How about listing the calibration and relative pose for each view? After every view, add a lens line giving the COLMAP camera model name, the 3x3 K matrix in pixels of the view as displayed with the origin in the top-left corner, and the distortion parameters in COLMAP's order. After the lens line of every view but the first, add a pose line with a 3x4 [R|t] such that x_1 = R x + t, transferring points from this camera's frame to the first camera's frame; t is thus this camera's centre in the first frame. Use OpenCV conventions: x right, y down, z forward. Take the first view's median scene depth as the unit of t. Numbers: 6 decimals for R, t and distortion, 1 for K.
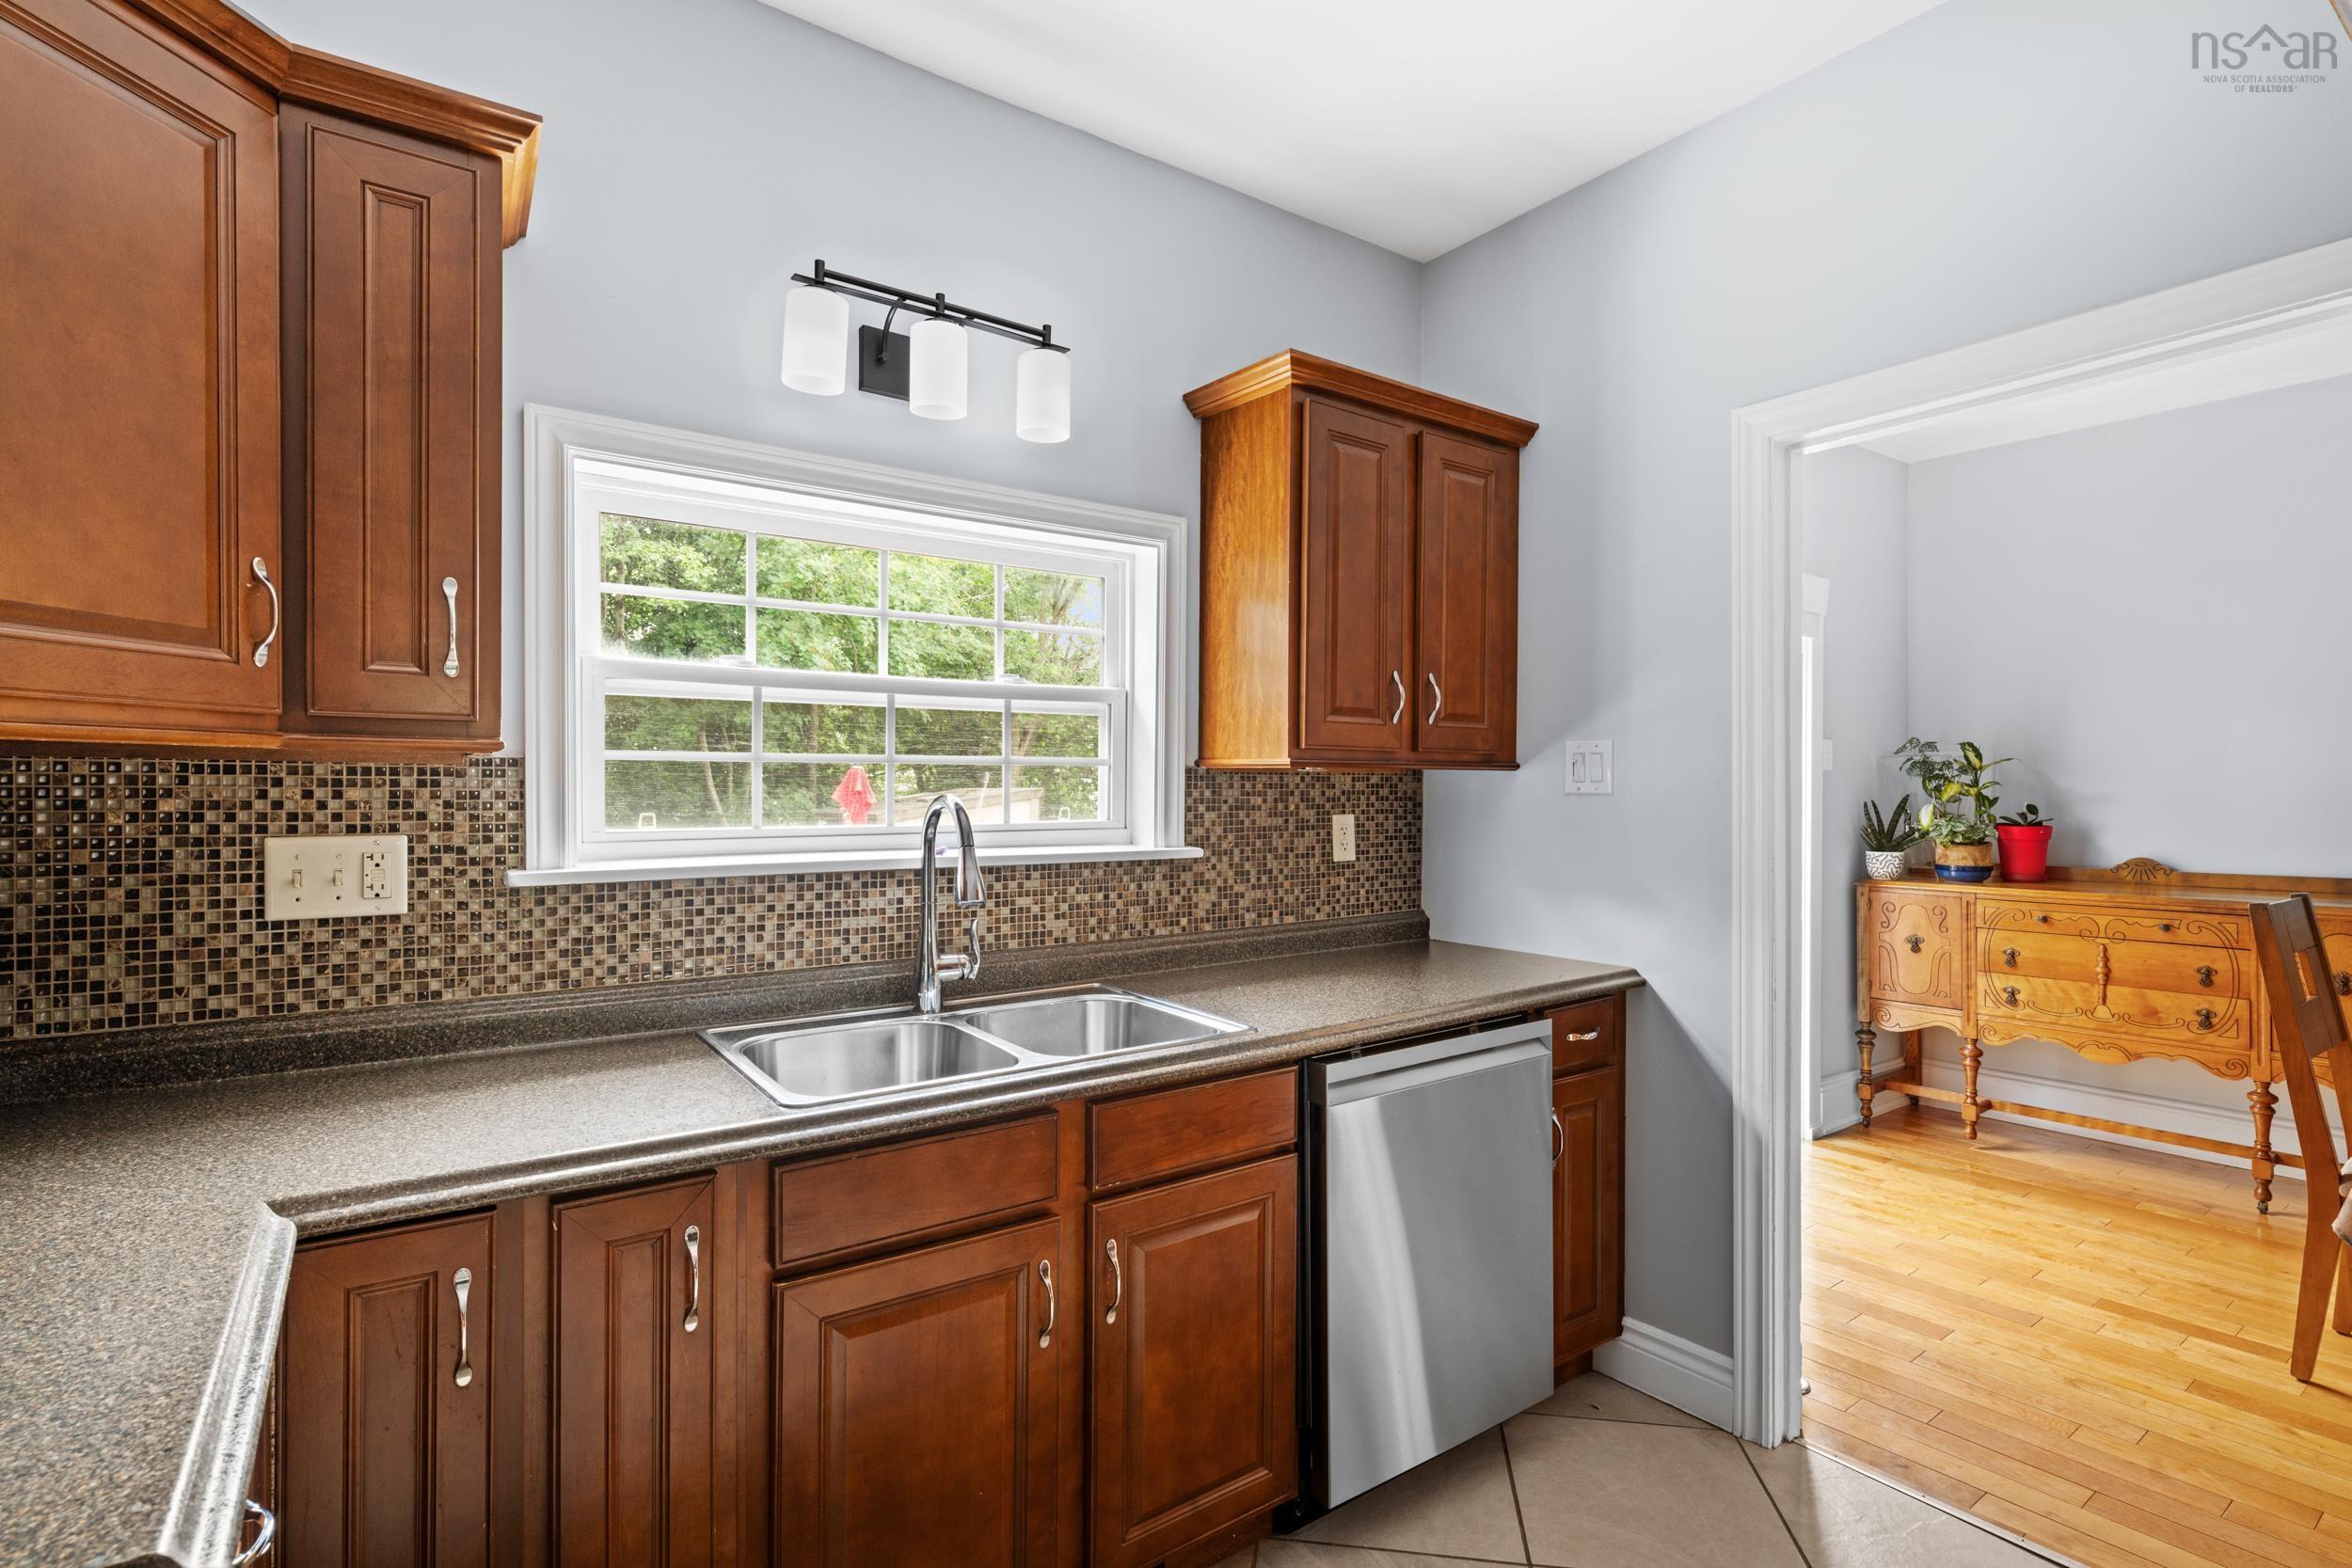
lens RADIAL K [[1115.3, 0, 1174.4], [0, 1115.3, 800.3], [0, 0, 1]] dist [0.000256, 0.000475]
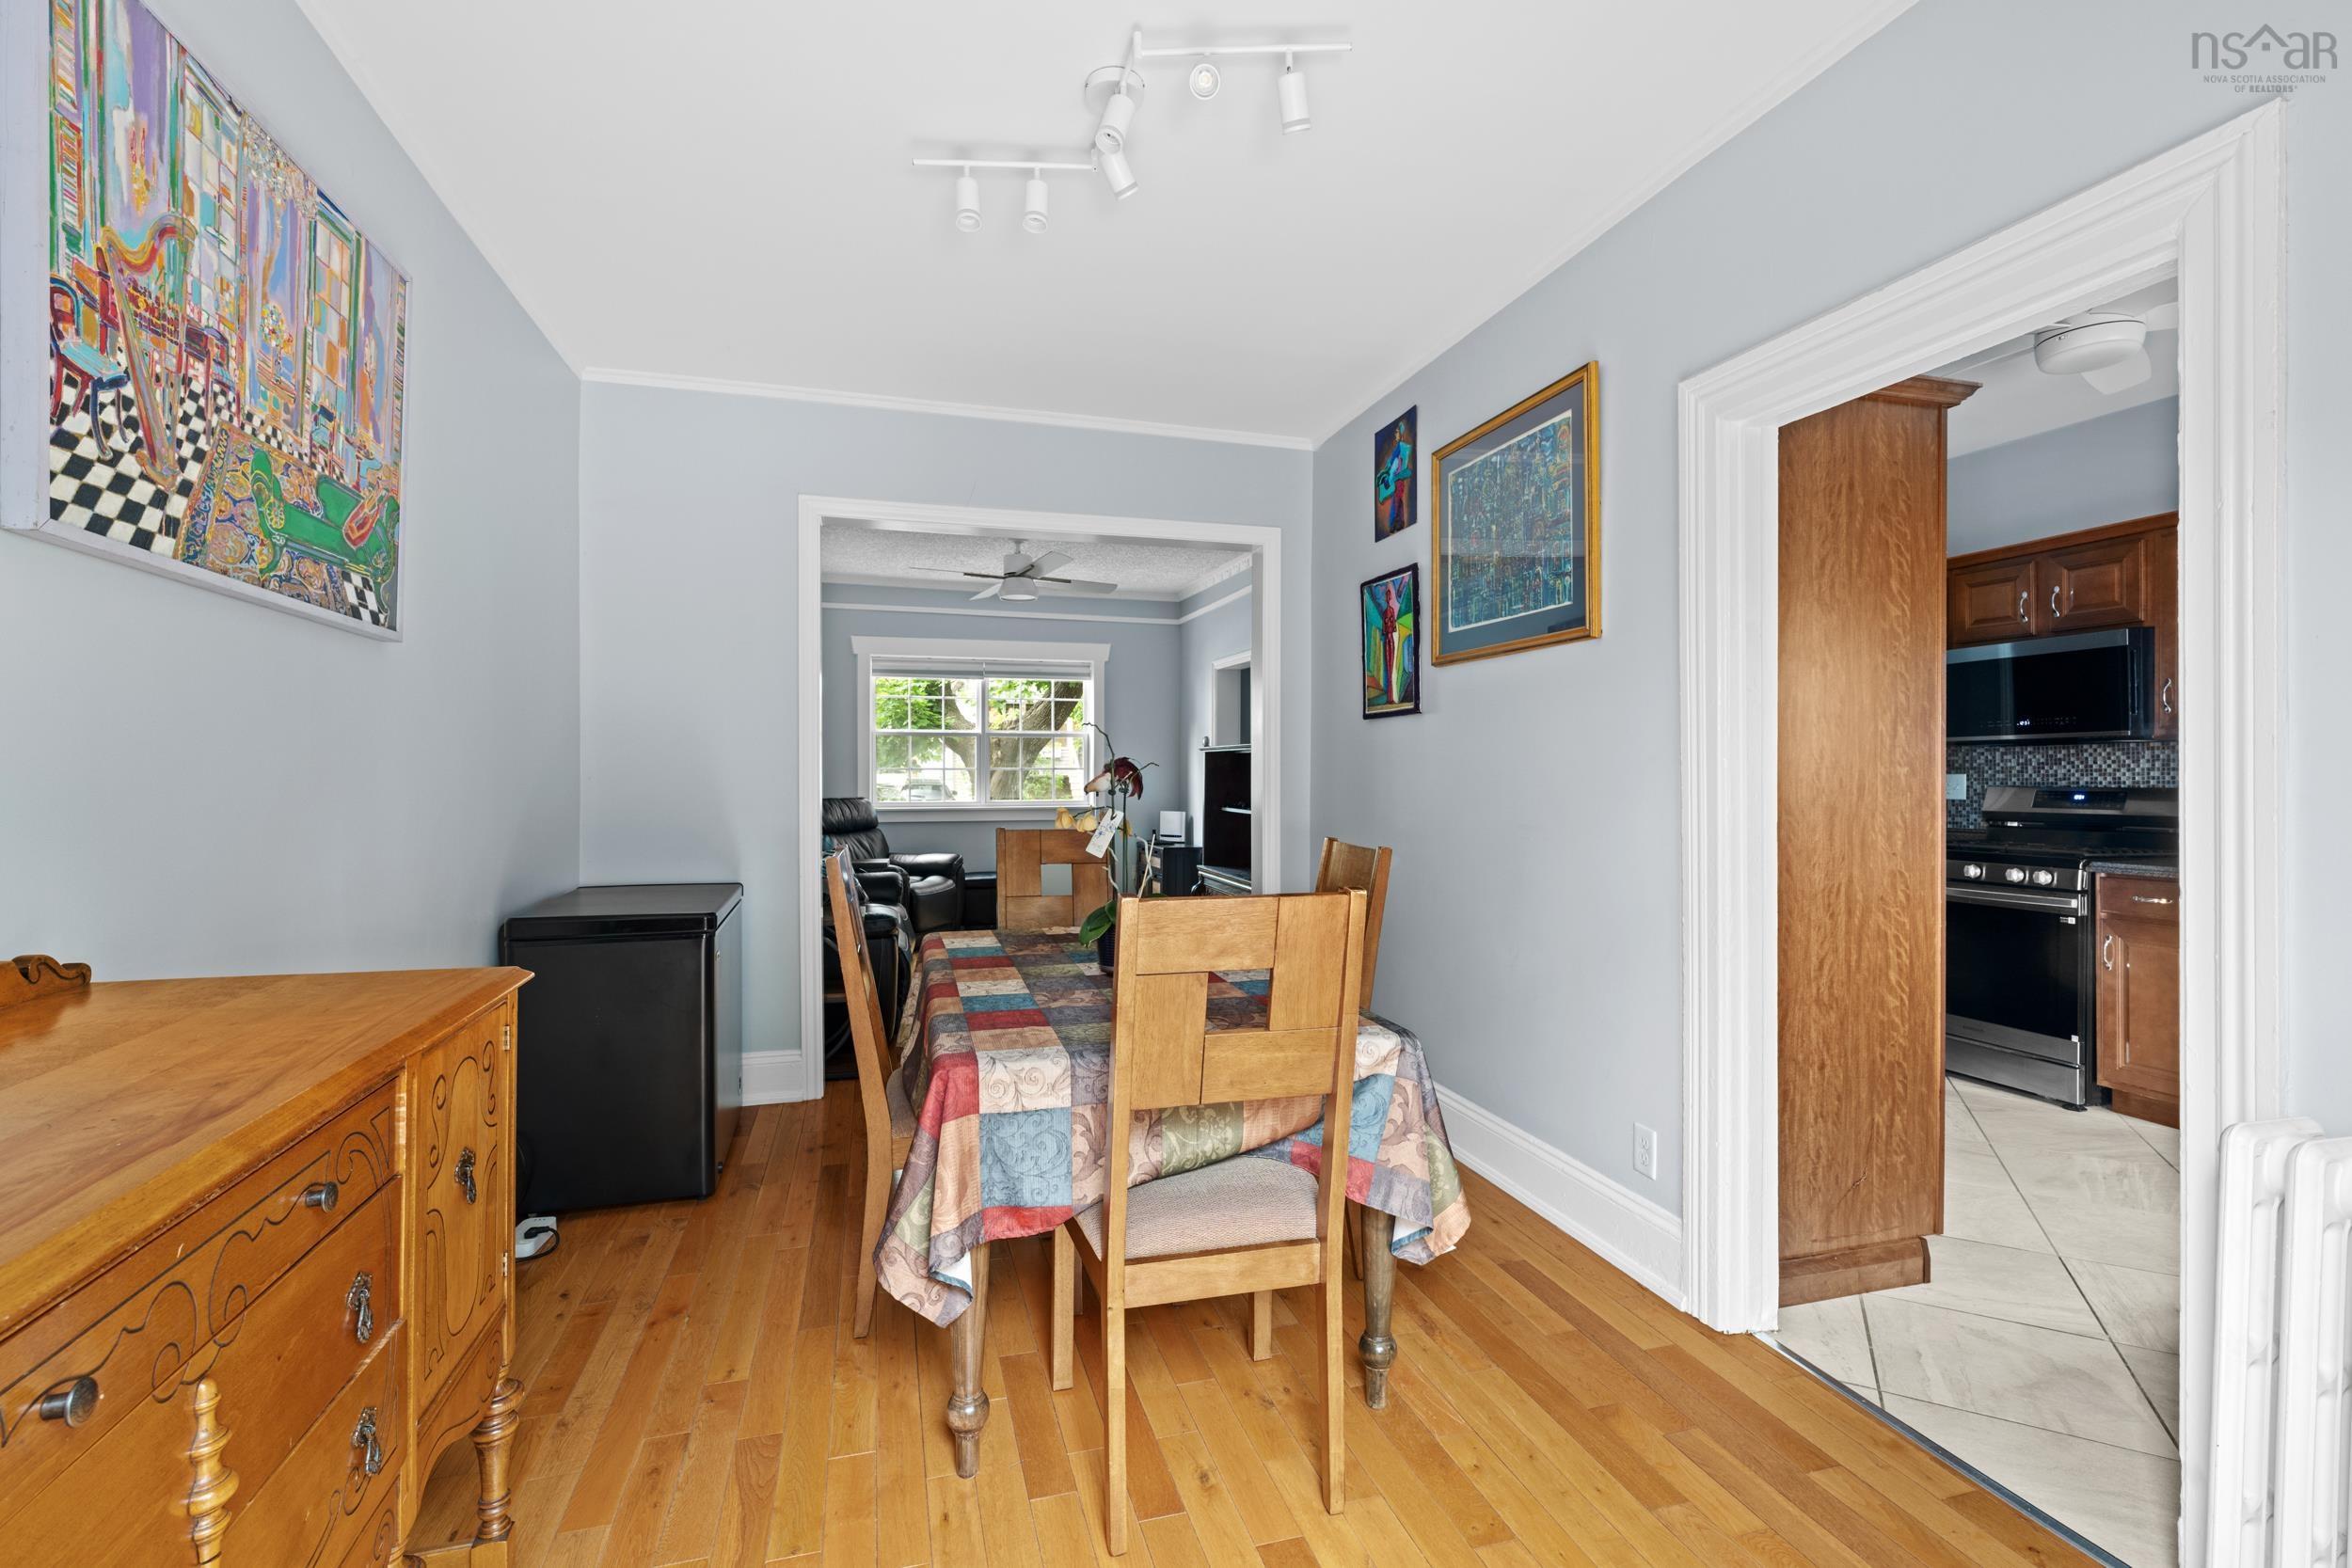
lens RADIAL K [[1040.7, 0, 1178.4], [0, 1040.7, 778.6], [0, 0, 1]] dist [-0.001598, -0.000408]
pose [[-0.943701, 0.001684, 0.330796, 0.946000], [0.005790, 0.999918, 0.011426, 0.014627], [-0.330750, 0.012698, -0.943633, 1.830331]]
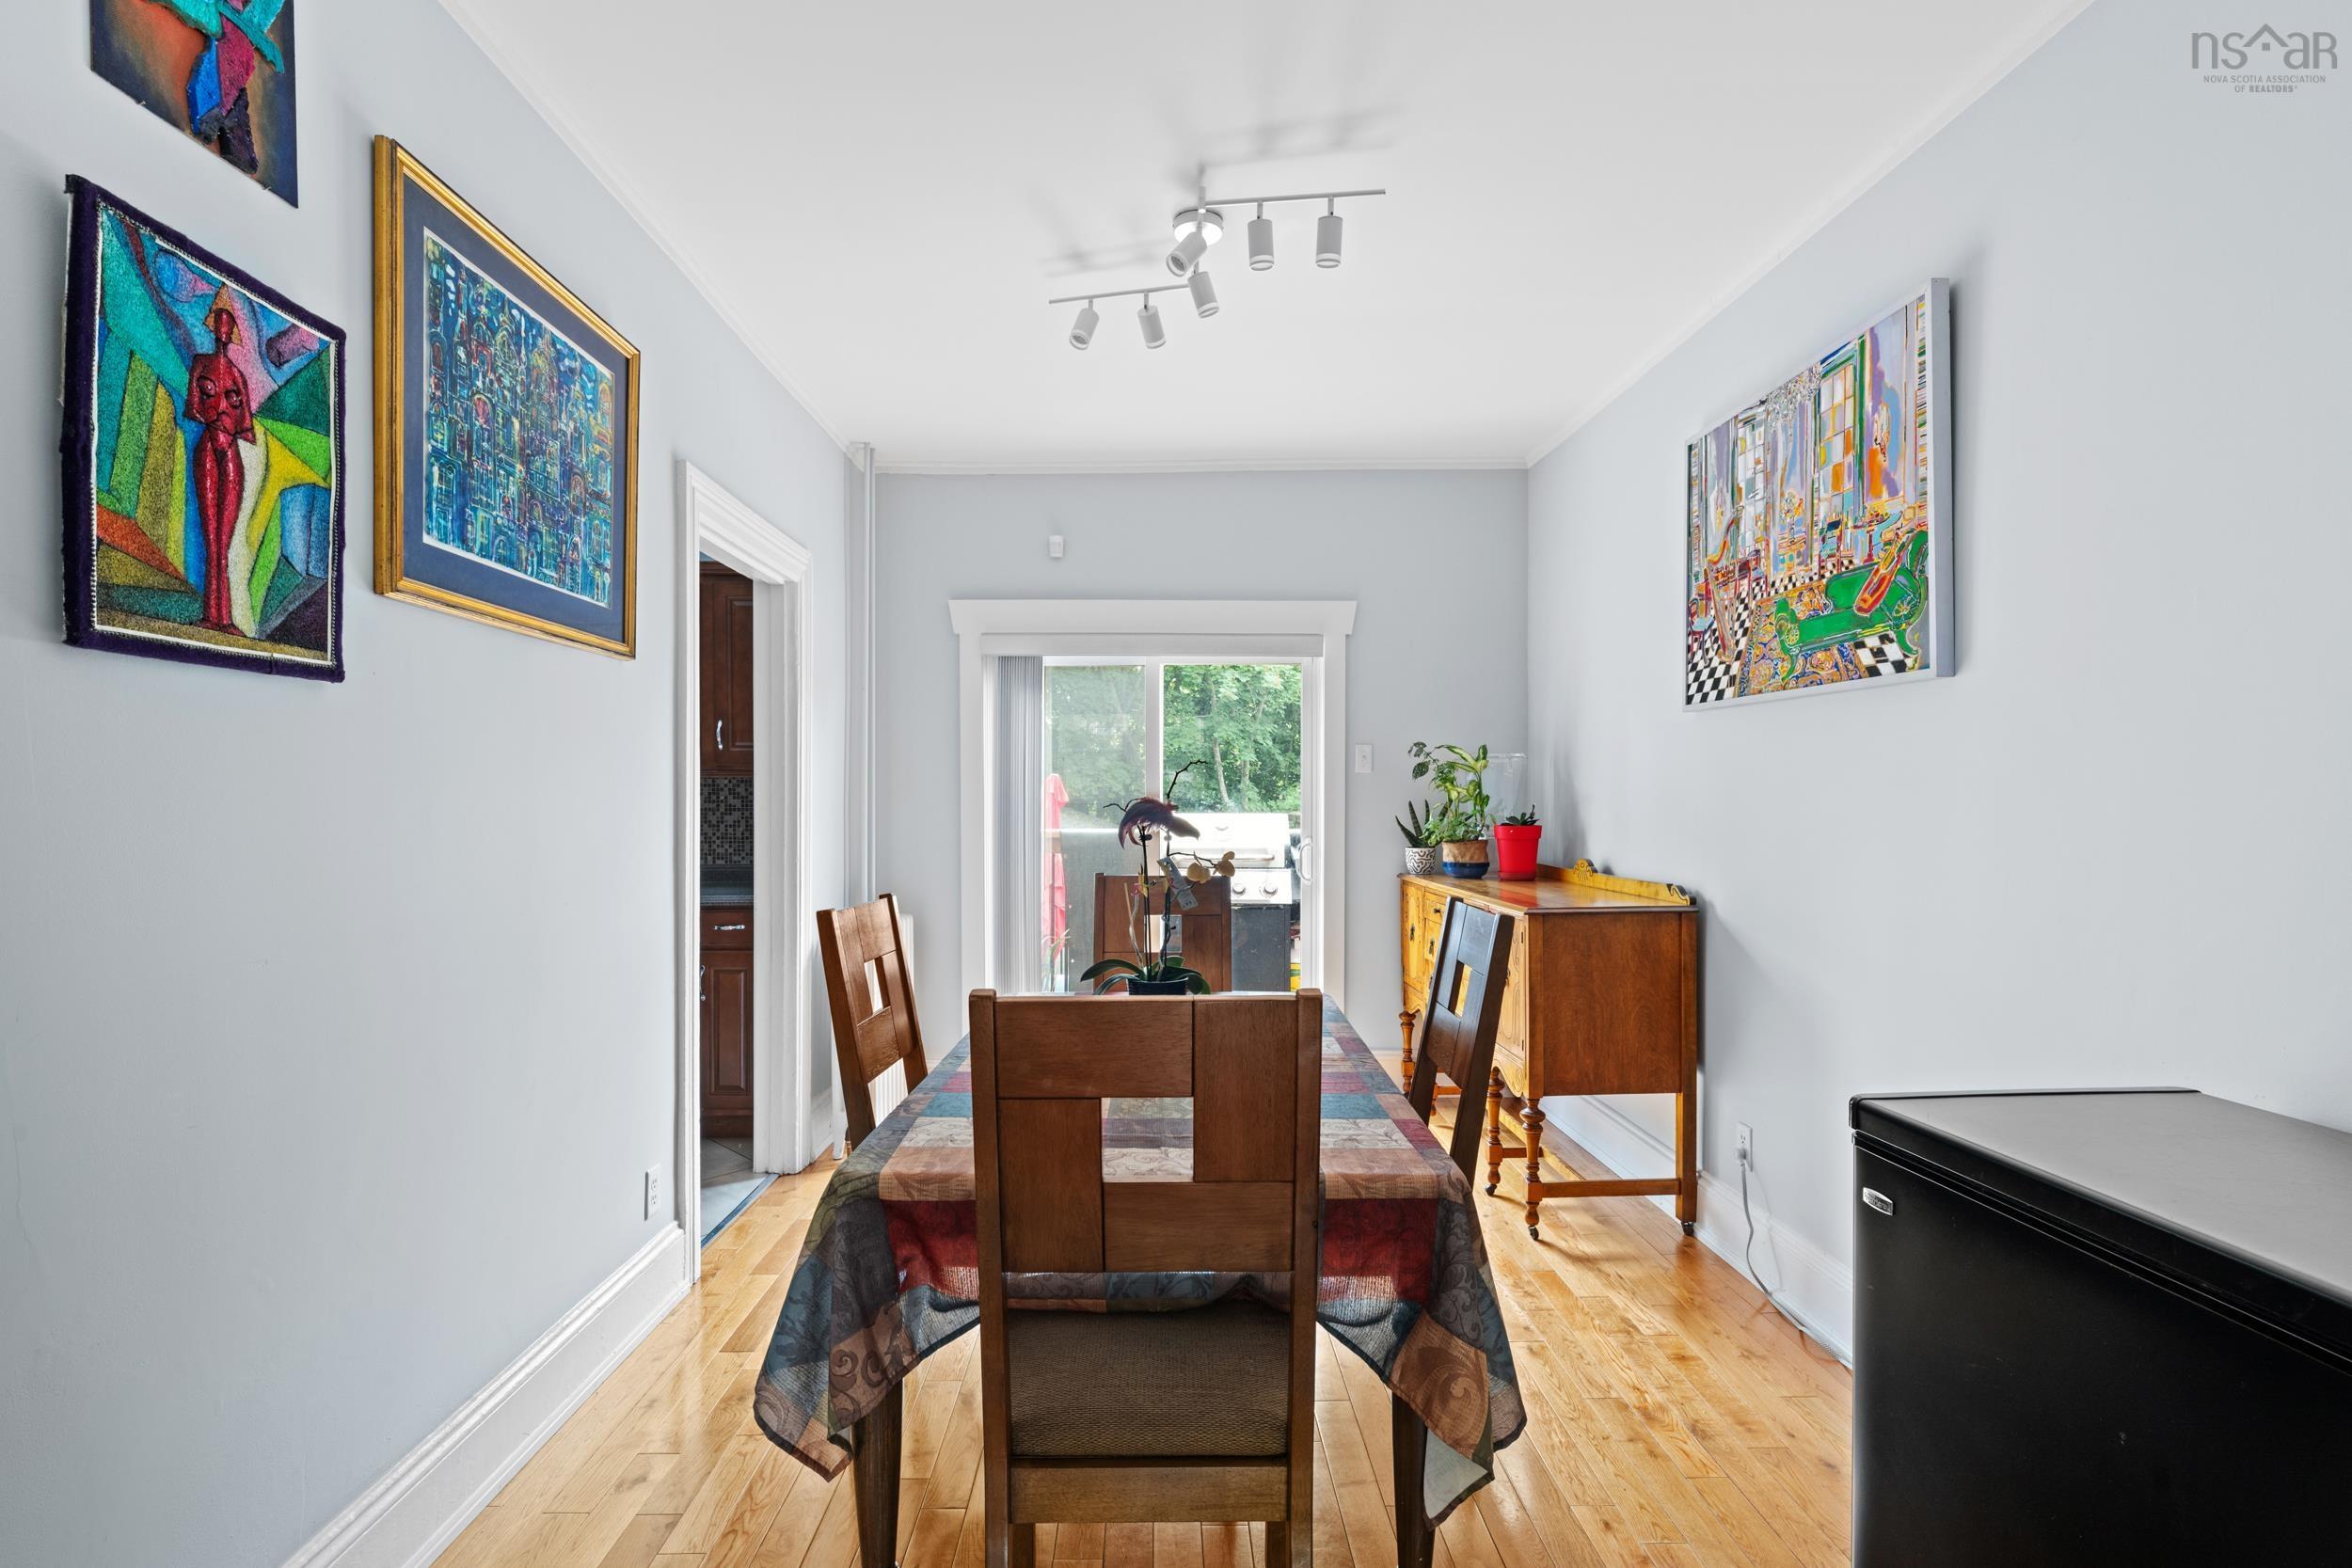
lens RADIAL K [[1115.3, 0, 1174.4], [0, 1115.3, 800.3], [0, 0, 1]] dist [0.000256, 0.000475]
pose [[0.827425, 0.006632, -0.561537, 1.959698], [-0.008607, 0.999963, -0.000873, 0.006982], [0.561510, 0.005556, 0.827451, -0.040393]]
